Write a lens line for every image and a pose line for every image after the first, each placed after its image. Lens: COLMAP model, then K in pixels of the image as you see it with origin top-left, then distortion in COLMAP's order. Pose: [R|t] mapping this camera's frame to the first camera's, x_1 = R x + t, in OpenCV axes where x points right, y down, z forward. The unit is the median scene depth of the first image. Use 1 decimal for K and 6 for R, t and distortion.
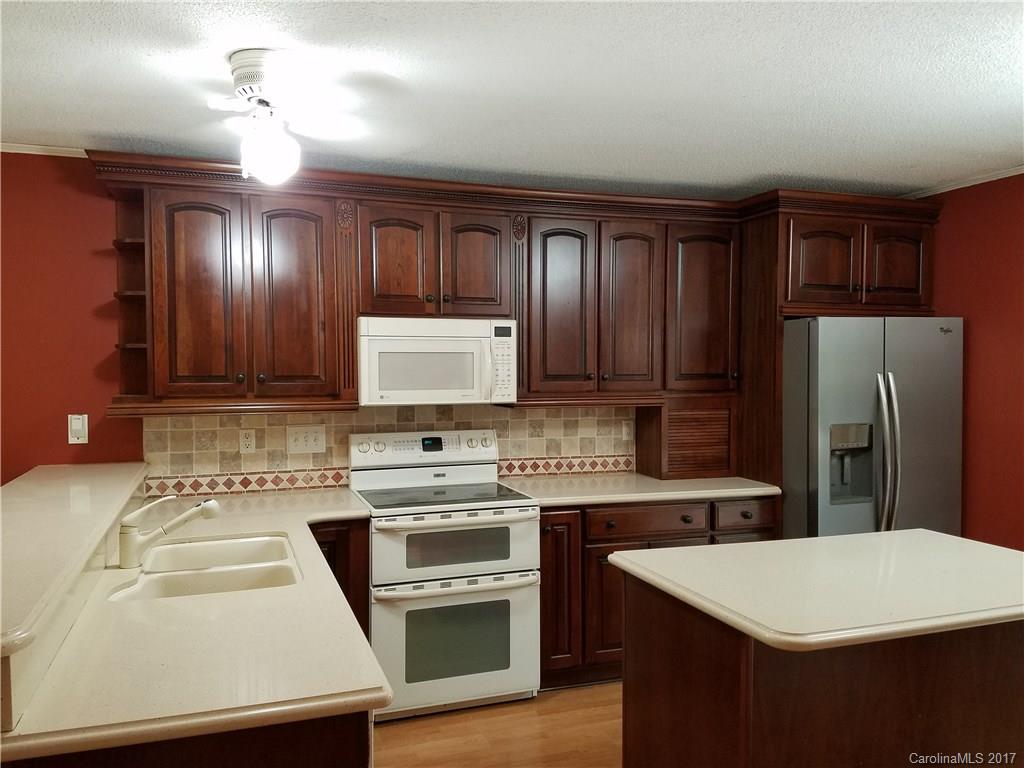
lens RADIAL K [[775.8, 0, 506.6], [0, 775.8, 401.9], [0, 0, 1]] dist [0.196077, -0.294672]
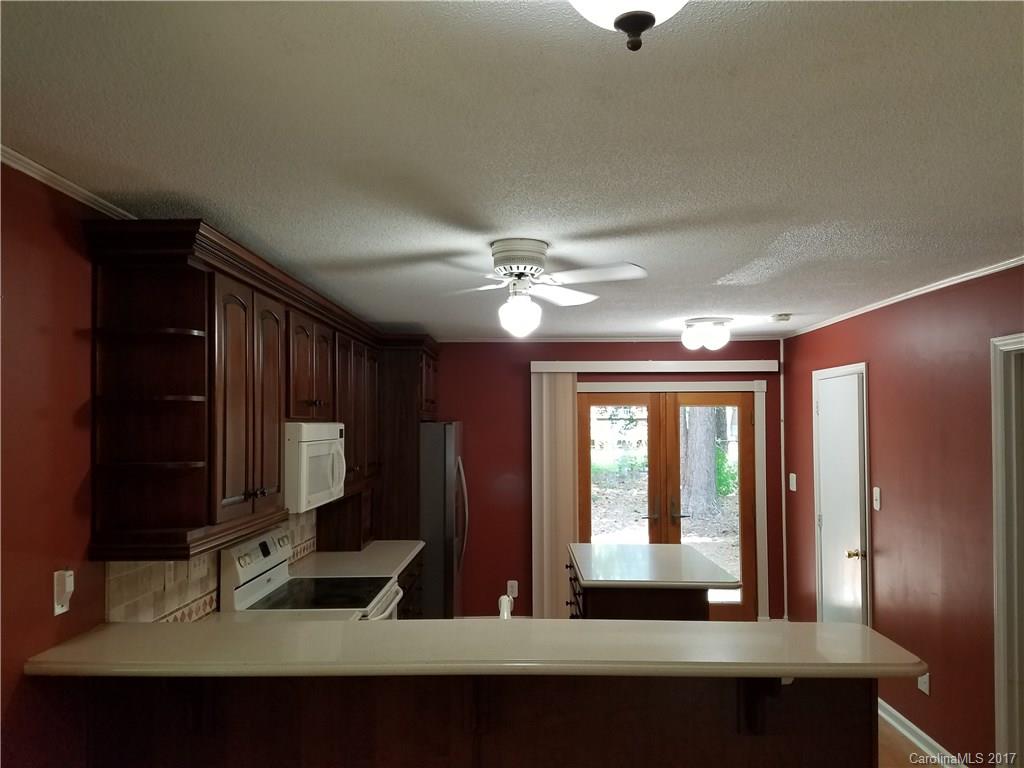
lens RADIAL K [[775.8, 0, 506.6], [0, 775.8, 401.9], [0, 0, 1]] dist [0.196077, -0.294672]
pose [[0.357130, 0.025619, 0.933703, -0.921467], [0.046863, 0.997873, -0.045304, -0.069923], [-0.932878, 0.059936, 0.355170, 0.347359]]
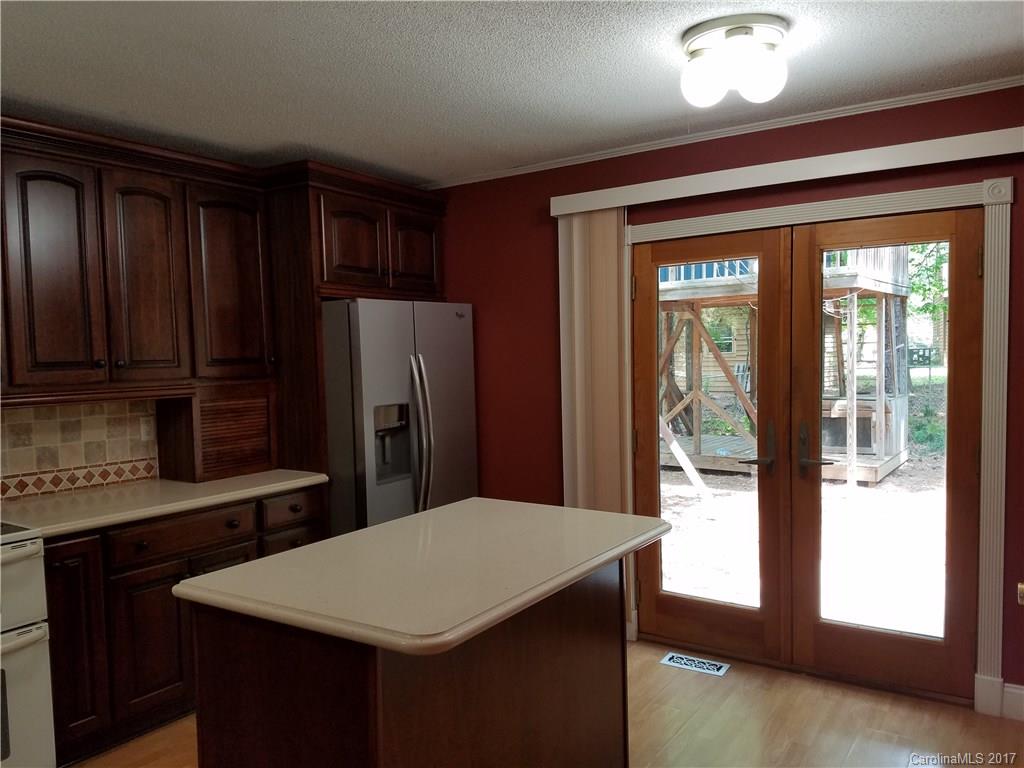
lens RADIAL K [[775.8, 0, 506.6], [0, 775.8, 401.9], [0, 0, 1]] dist [0.196077, -0.294672]
pose [[0.808314, -0.055597, 0.586121, -0.033751], [0.048811, 0.998432, 0.027392, 0.003809], [-0.586725, 0.006467, 0.809761, 0.096660]]
